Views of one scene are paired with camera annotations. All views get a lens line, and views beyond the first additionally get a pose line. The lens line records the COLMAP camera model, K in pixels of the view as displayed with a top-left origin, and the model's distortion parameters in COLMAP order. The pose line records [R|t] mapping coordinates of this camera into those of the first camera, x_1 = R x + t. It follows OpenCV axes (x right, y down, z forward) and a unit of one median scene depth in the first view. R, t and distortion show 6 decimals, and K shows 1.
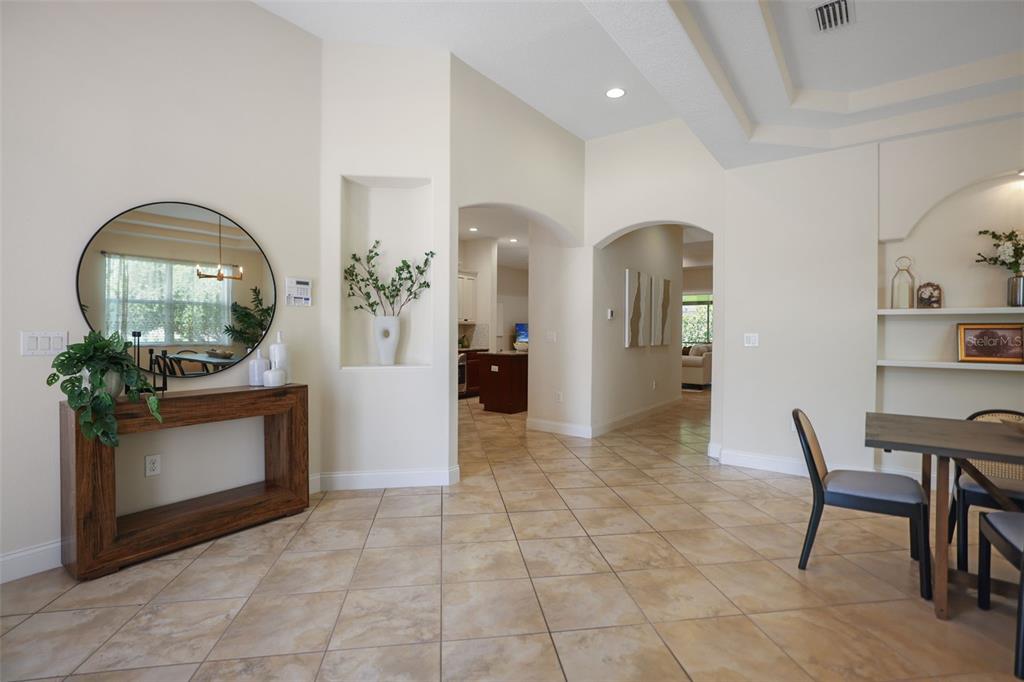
lens RADIAL K [[459.7, 0, 507.8], [0, 459.7, 334.7], [0, 0, 1]] dist [-0.024393, 0.000596]
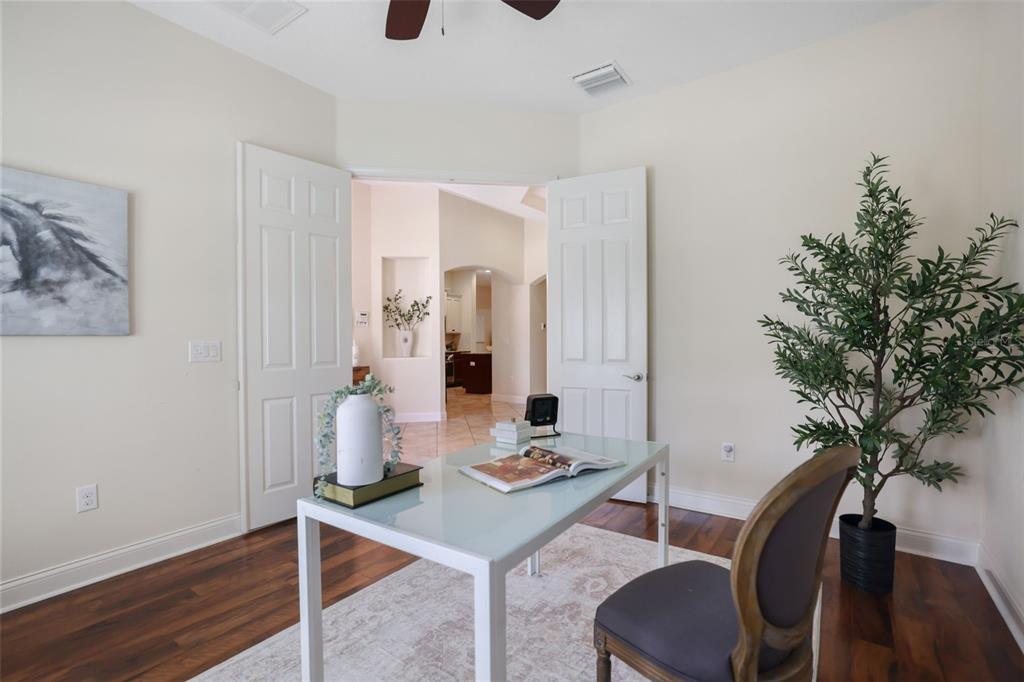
lens RADIAL K [[459.7, 0, 507.8], [0, 459.7, 334.7], [0, 0, 1]] dist [-0.024393, 0.000596]
pose [[0.999810, -0.013420, 0.014165, 0.117606], [0.013628, 0.999799, -0.014729, 0.008344], [-0.013964, 0.014919, 0.999791, -0.843312]]
